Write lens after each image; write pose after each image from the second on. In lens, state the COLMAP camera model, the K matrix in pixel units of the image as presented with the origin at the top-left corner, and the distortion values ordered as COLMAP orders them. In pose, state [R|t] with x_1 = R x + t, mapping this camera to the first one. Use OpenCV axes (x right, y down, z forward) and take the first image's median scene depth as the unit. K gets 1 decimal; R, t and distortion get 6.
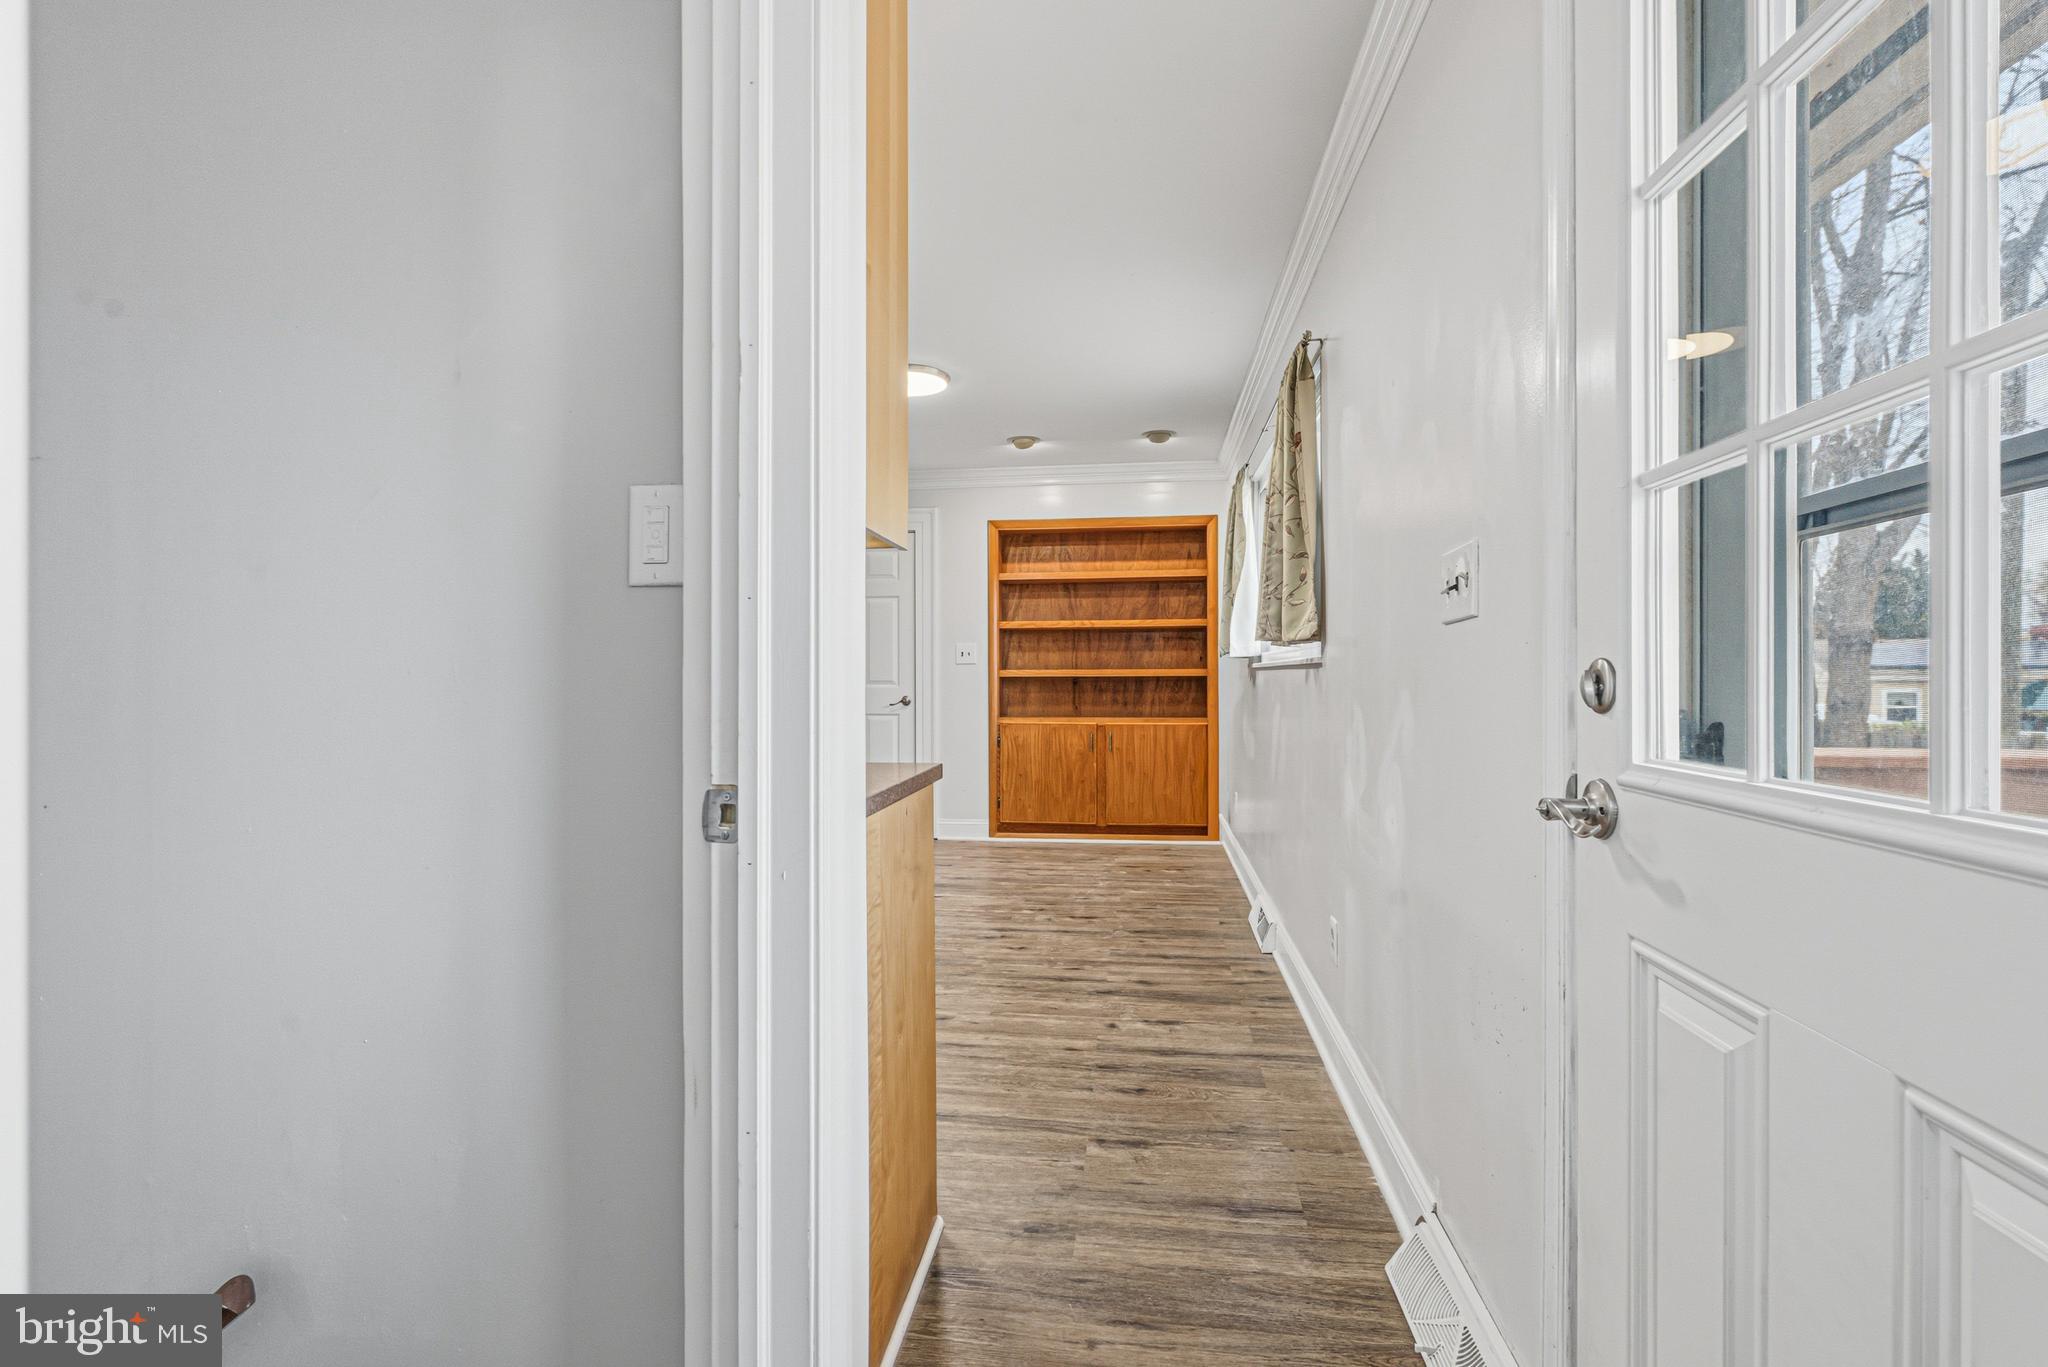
lens RADIAL K [[920.3, 0, 1029.1], [0, 920.3, 683.5], [0, 0, 1]] dist [-0.000881, -0.000366]
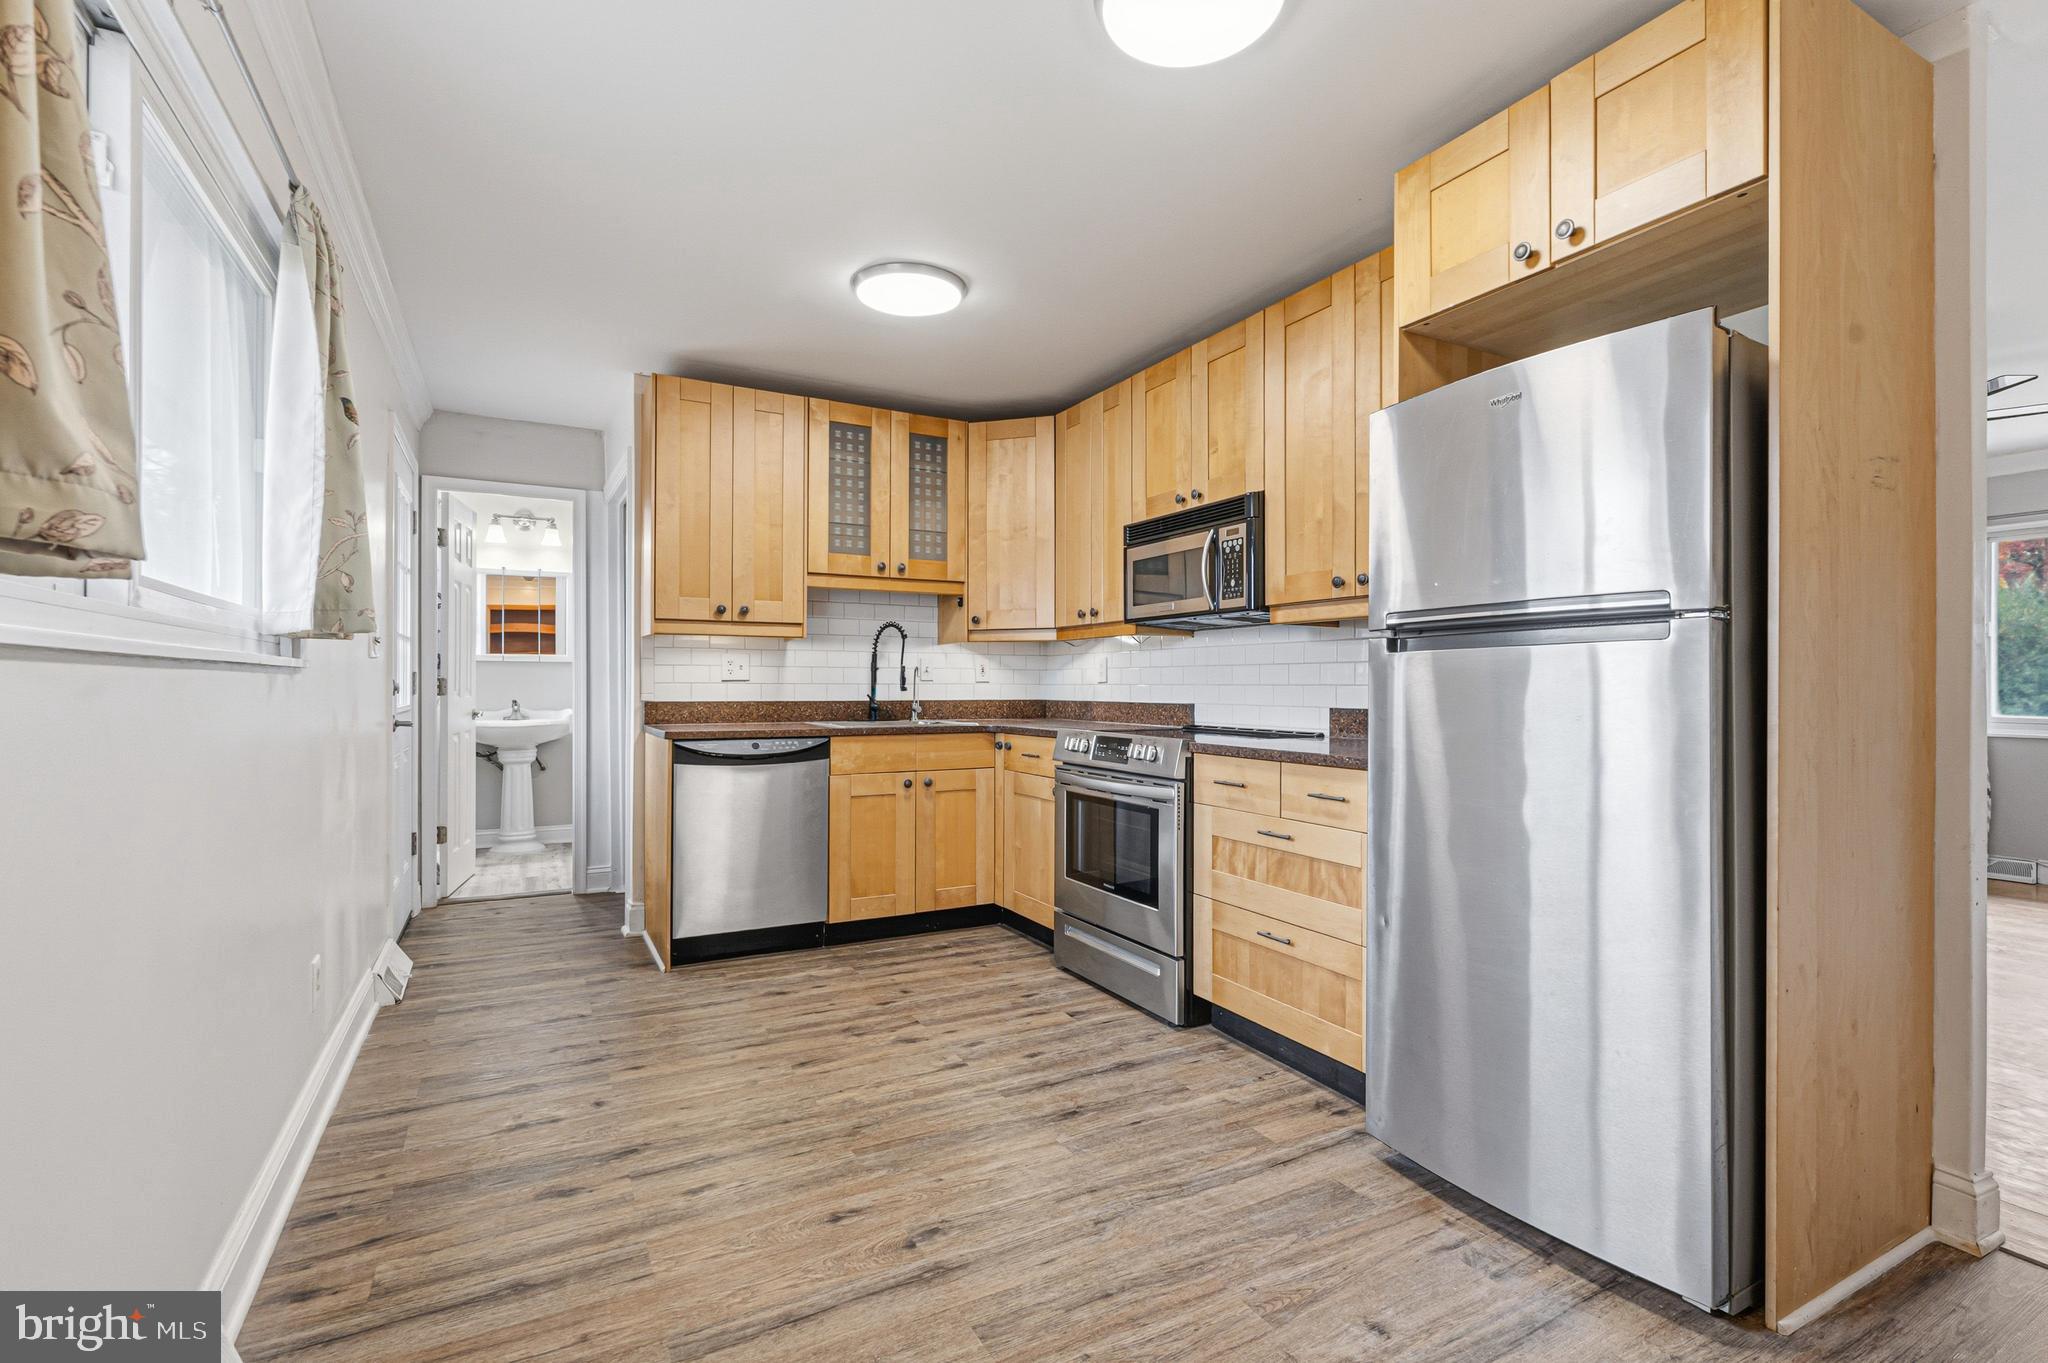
lens RADIAL K [[920.3, 0, 1018.8], [0, 920.3, 678.0], [0, 0, 1]] dist [-0.000881, -0.000366]
pose [[-0.811813, -0.000310, -0.583917, 0.251034], [-0.004478, 0.999974, 0.005695, -0.019142], [0.583900, 0.007239, -0.811793, 1.778077]]
